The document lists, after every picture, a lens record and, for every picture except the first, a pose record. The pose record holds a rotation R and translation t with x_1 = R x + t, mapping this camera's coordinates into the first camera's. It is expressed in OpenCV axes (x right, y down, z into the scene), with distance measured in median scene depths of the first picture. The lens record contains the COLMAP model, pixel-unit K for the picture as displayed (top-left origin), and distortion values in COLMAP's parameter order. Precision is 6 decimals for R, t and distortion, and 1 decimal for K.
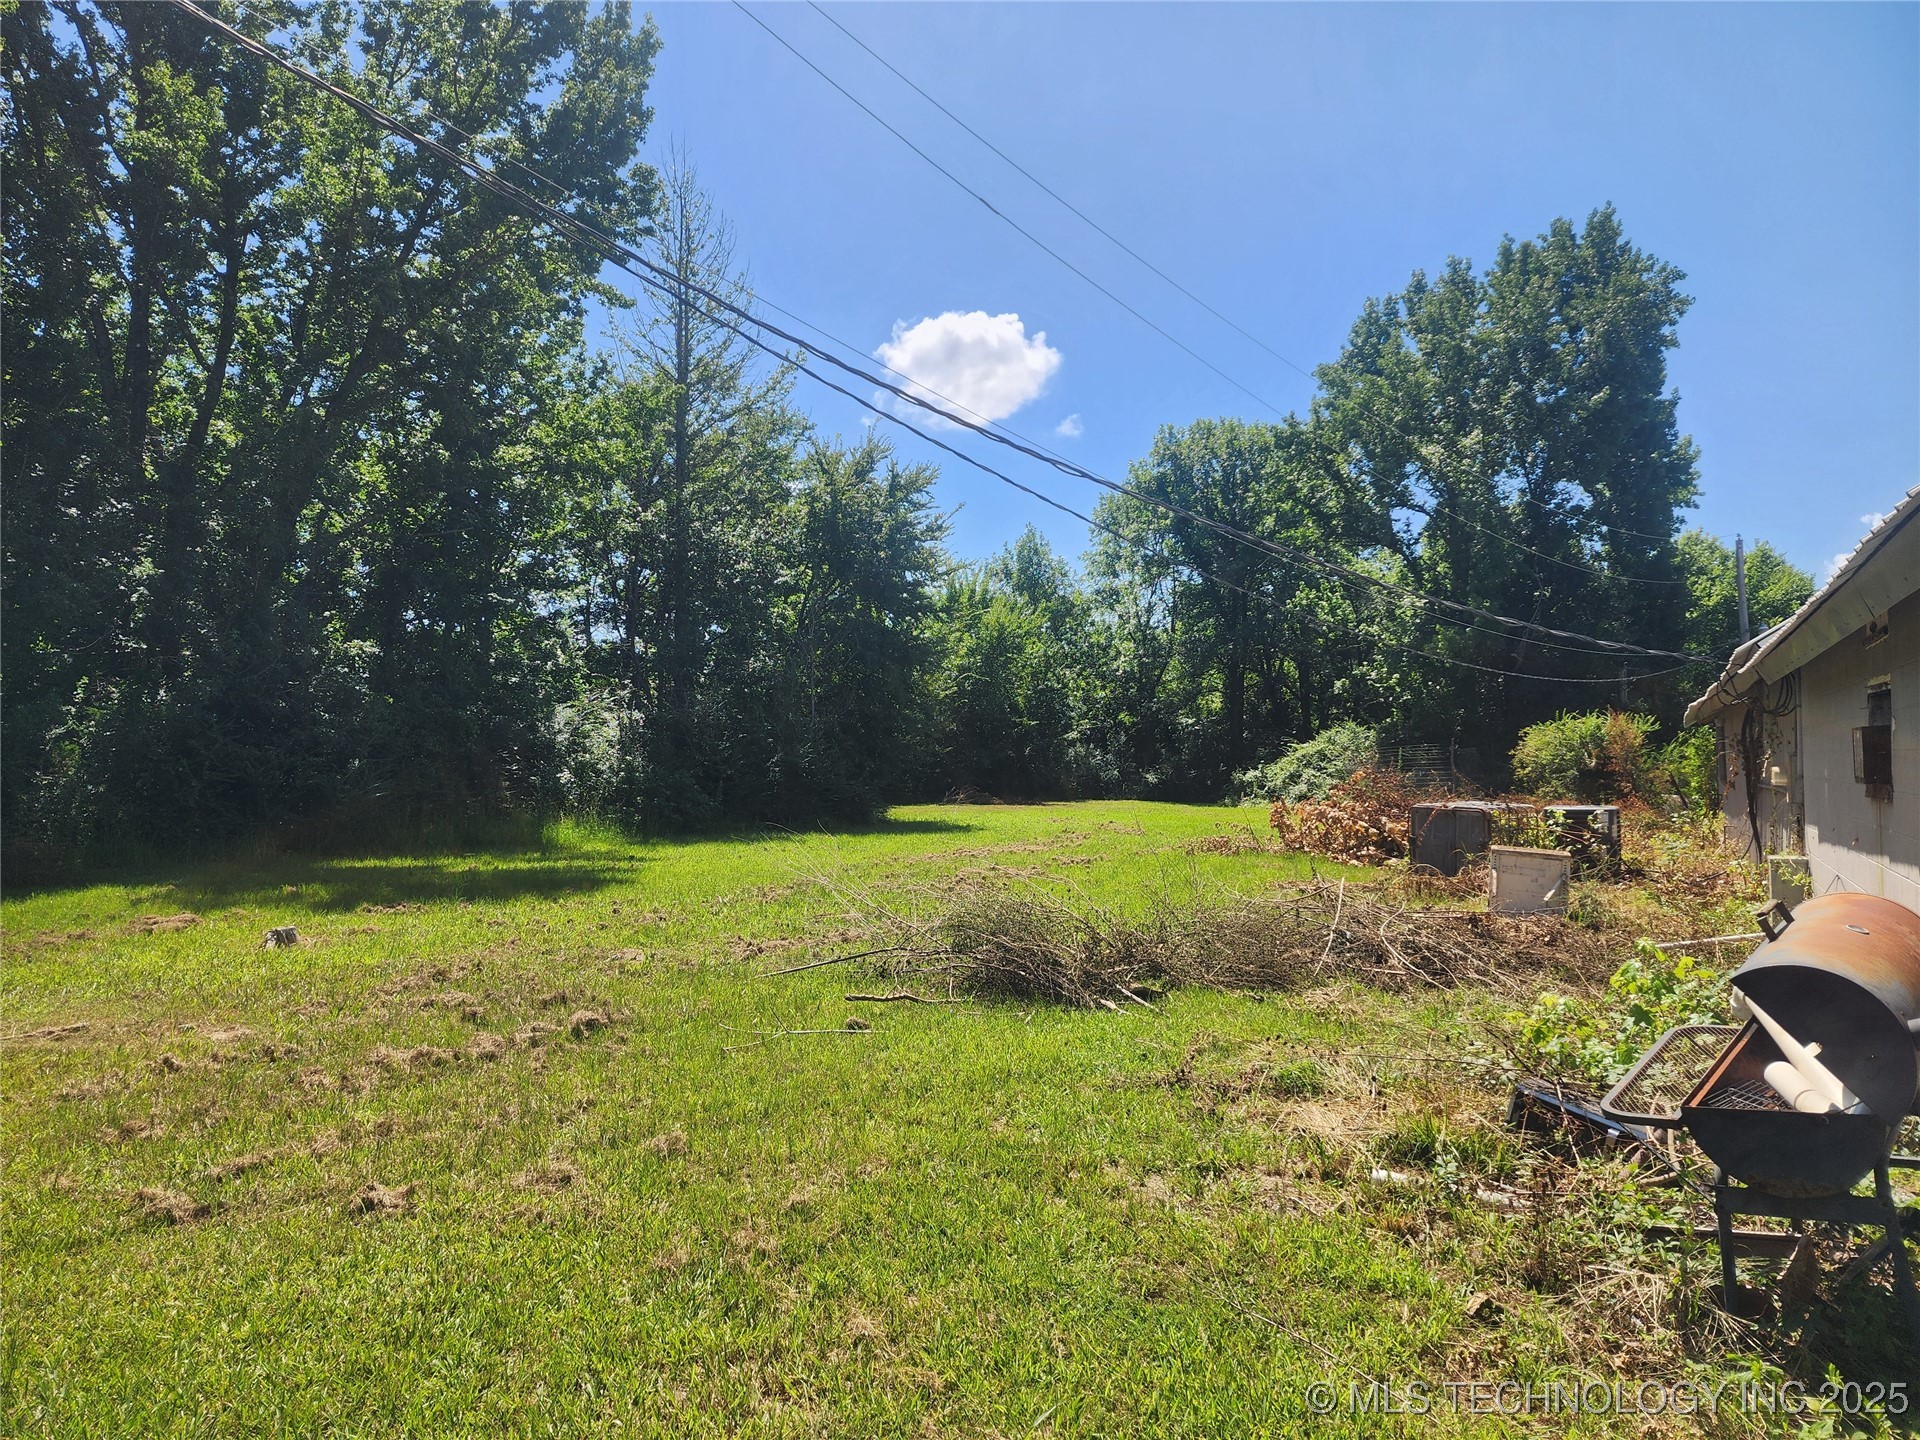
lens RADIAL K [[1284.6, 0, 956.8], [0, 1284.6, 725.2], [0, 0, 1]] dist [0.072864, -0.065214]
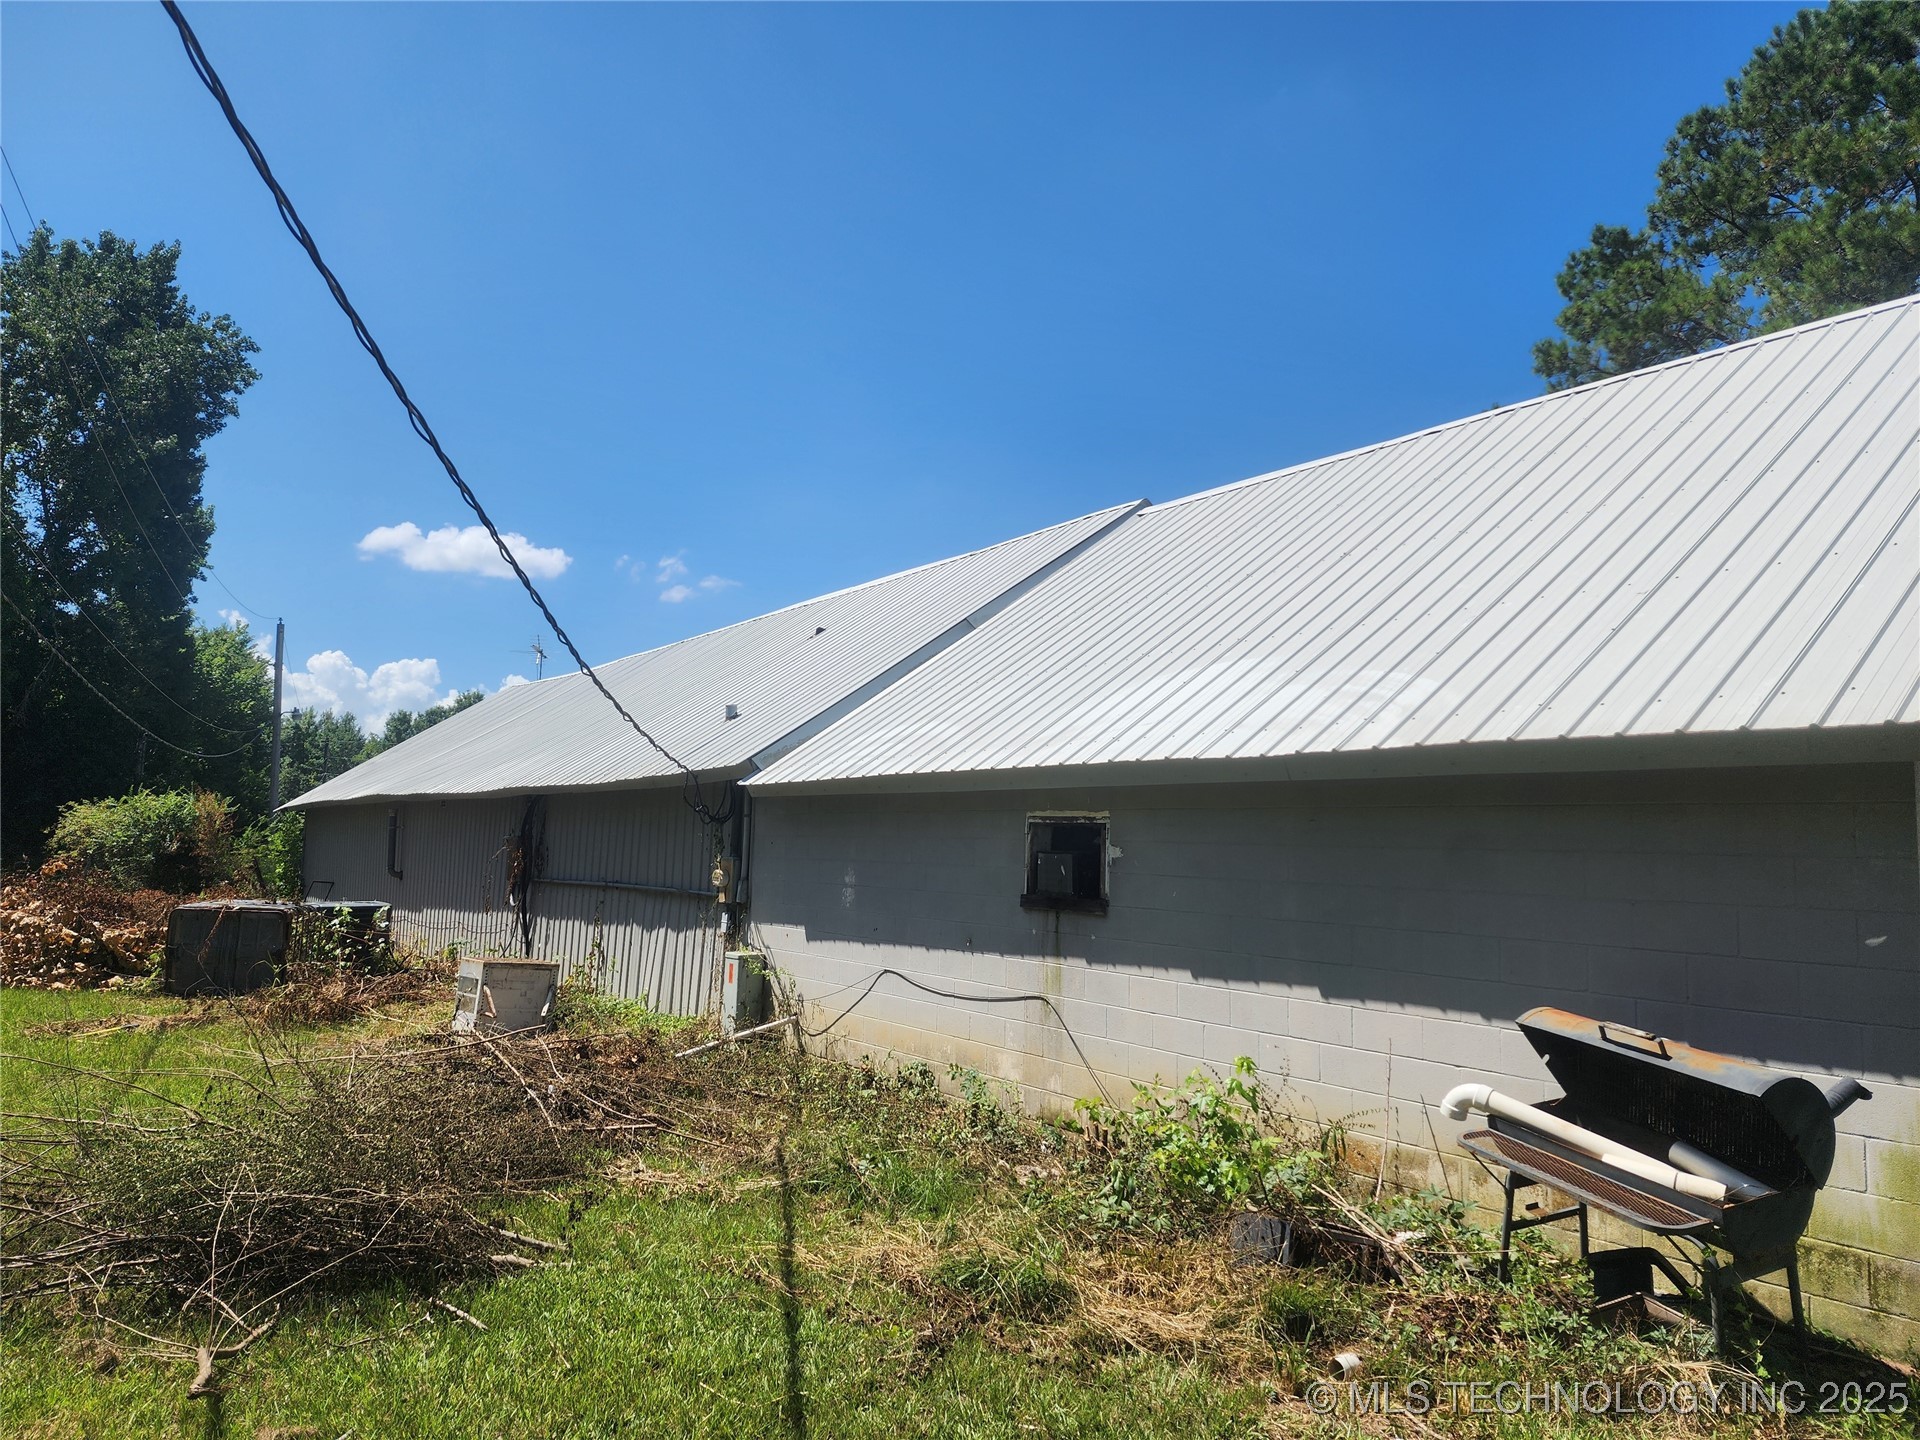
lens RADIAL K [[1284.6, 0, 956.8], [0, 1284.6, 725.2], [0, 0, 1]] dist [0.072864, -0.065214]
pose [[0.415224, 0.105231, 0.903613, -0.084739], [-0.053404, 0.994394, -0.091263, -0.000506], [-0.908150, -0.010362, 0.418516, 0.107911]]
